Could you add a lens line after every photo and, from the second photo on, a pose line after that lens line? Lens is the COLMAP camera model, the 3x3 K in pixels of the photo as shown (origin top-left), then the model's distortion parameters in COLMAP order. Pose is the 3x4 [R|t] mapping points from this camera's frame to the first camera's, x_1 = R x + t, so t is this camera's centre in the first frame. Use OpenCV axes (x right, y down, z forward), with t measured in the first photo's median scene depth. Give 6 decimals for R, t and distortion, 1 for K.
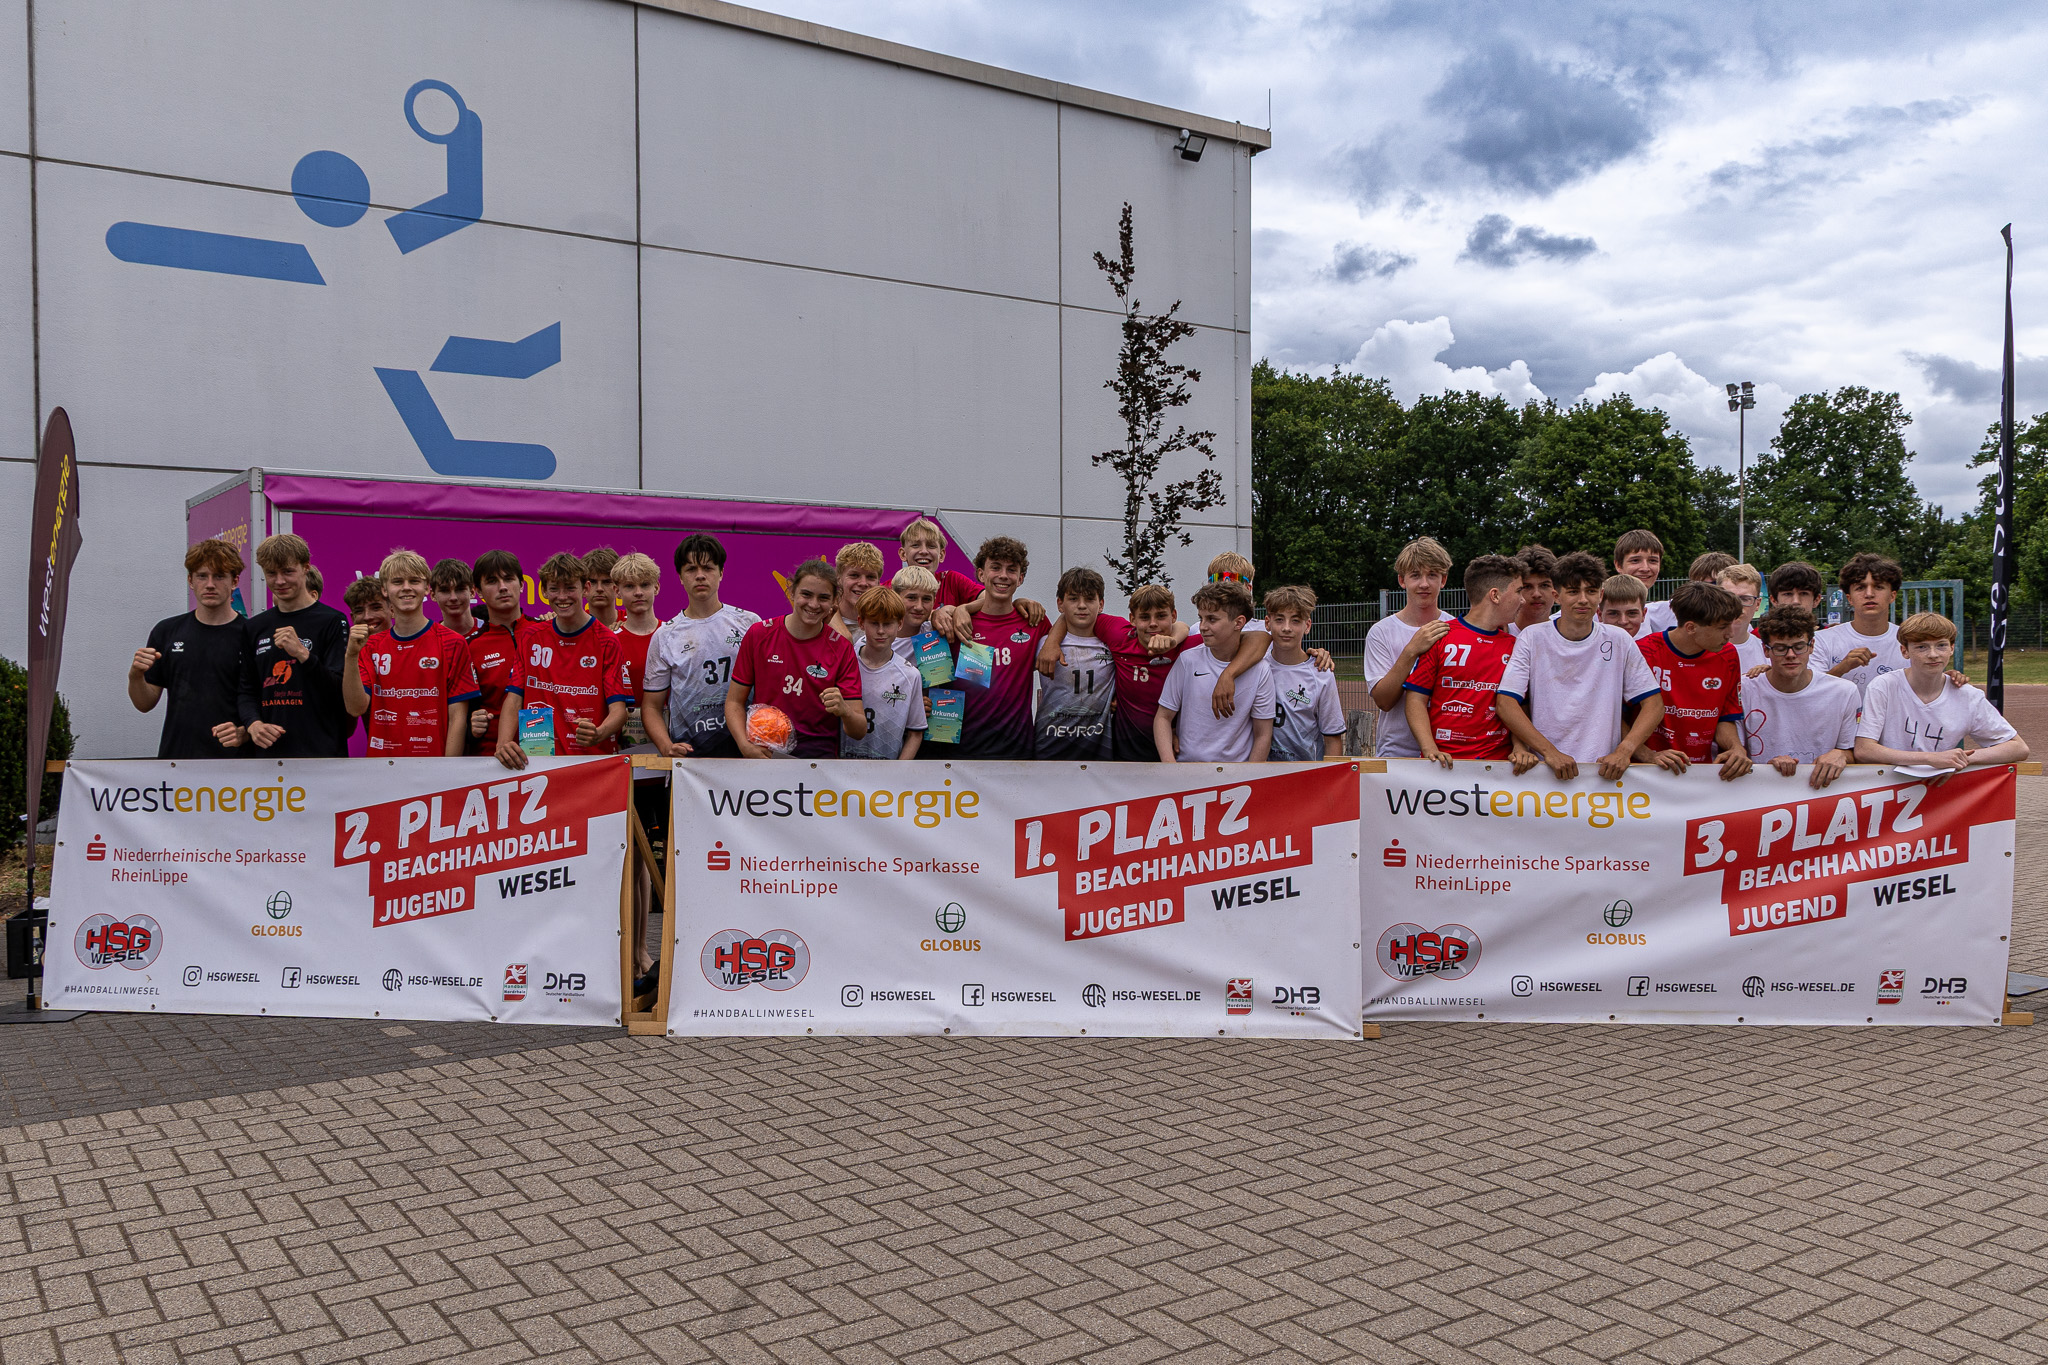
lens RADIAL K [[2388.0, 0, 983.4], [0, 2388.0, 657.1], [0, 0, 1]] dist [0.094408, 0.000000]
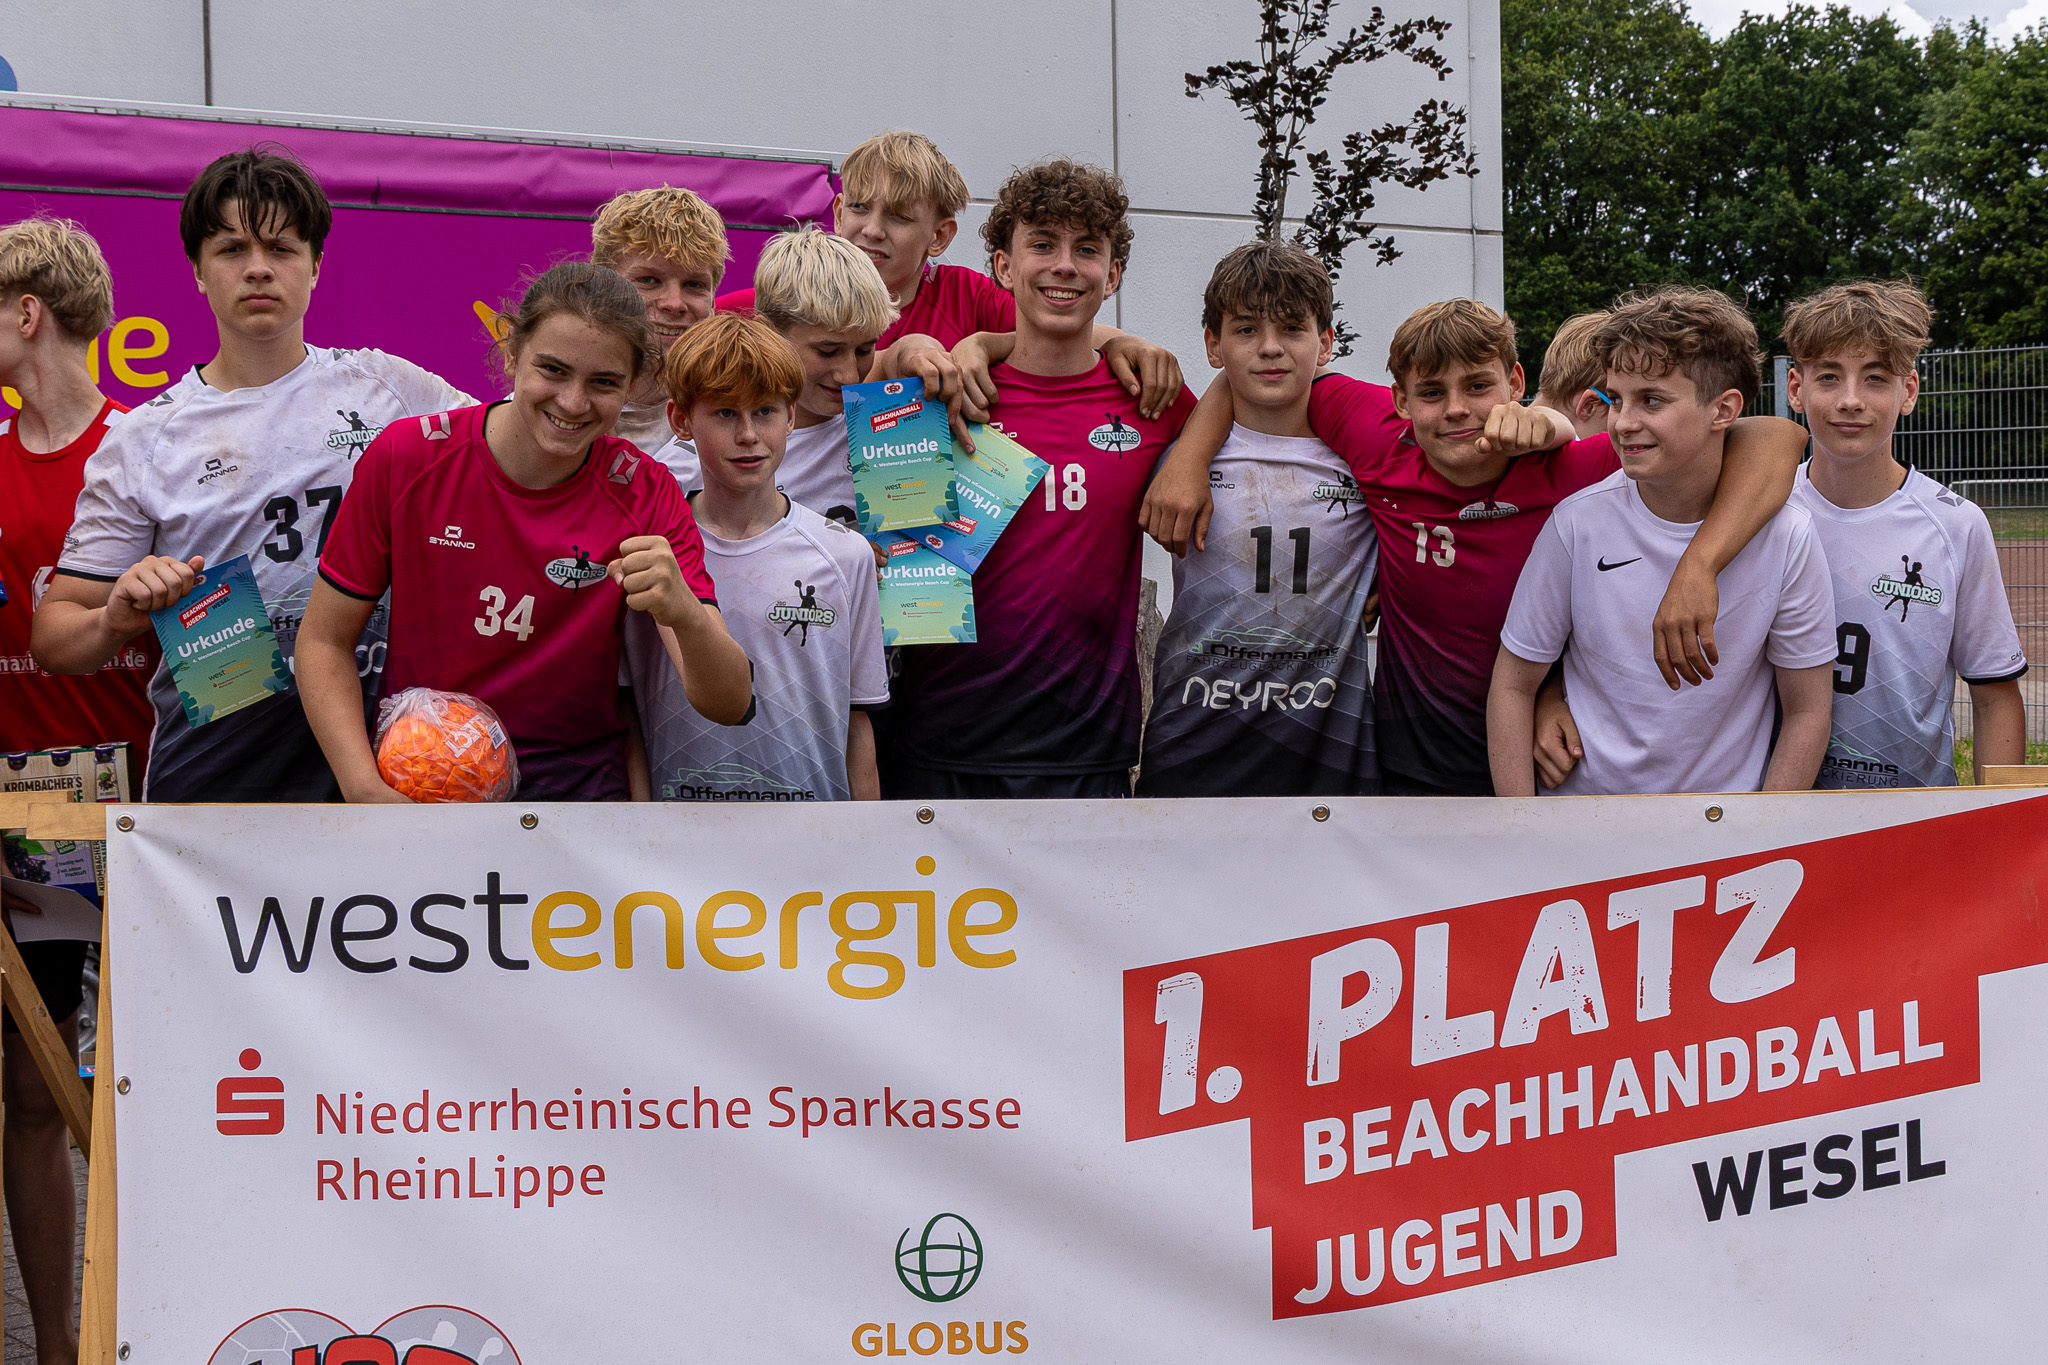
lens RADIAL K [[3850.9, 0, 1153.7], [0, 3850.9, 676.2], [0, 0, 1]] dist [0.059094, 0.000000]
pose [[0.998134, -0.013859, 0.059466, -0.014645], [0.011241, 0.998962, 0.044133, 0.001517], [-0.060016, -0.043382, 0.997254, 0.447824]]
